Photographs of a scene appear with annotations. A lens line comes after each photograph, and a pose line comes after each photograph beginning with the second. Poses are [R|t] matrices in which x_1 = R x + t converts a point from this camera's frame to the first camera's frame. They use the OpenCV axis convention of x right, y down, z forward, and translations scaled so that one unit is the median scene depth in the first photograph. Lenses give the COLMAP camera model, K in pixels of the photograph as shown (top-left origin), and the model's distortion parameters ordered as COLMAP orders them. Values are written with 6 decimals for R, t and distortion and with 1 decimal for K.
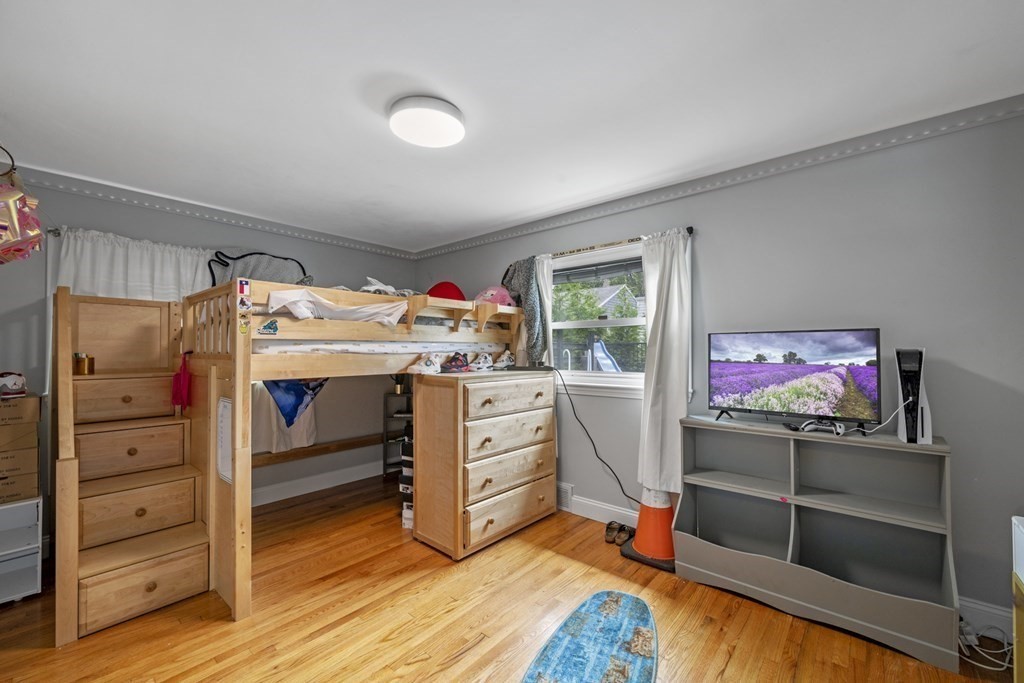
lens RADIAL K [[409.5, 0, 516.2], [0, 409.5, 345.6], [0, 0, 1]] dist [0.000718, 0.000177]
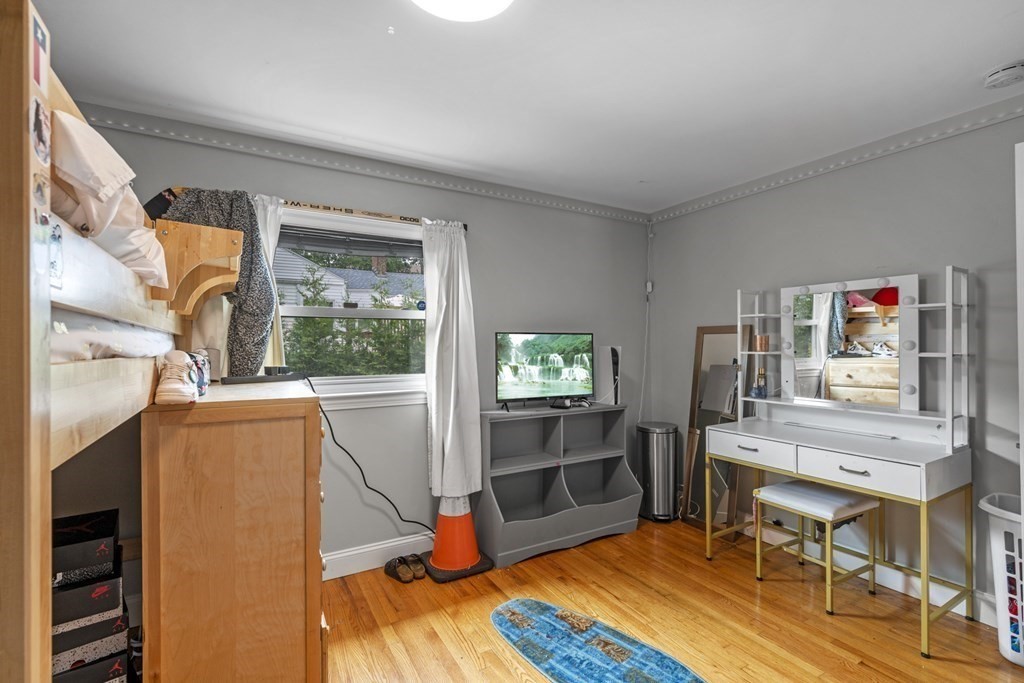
lens RADIAL K [[467.7, 0, 513.6], [0, 467.7, 346.8], [0, 0, 1]] dist [-0.001960, -0.000197]
pose [[0.327366, 0.002930, 0.944893, -0.673577], [-0.005842, 0.999982, -0.001077, 0.010179], [-0.944880, -0.005167, 0.327377, 0.566102]]
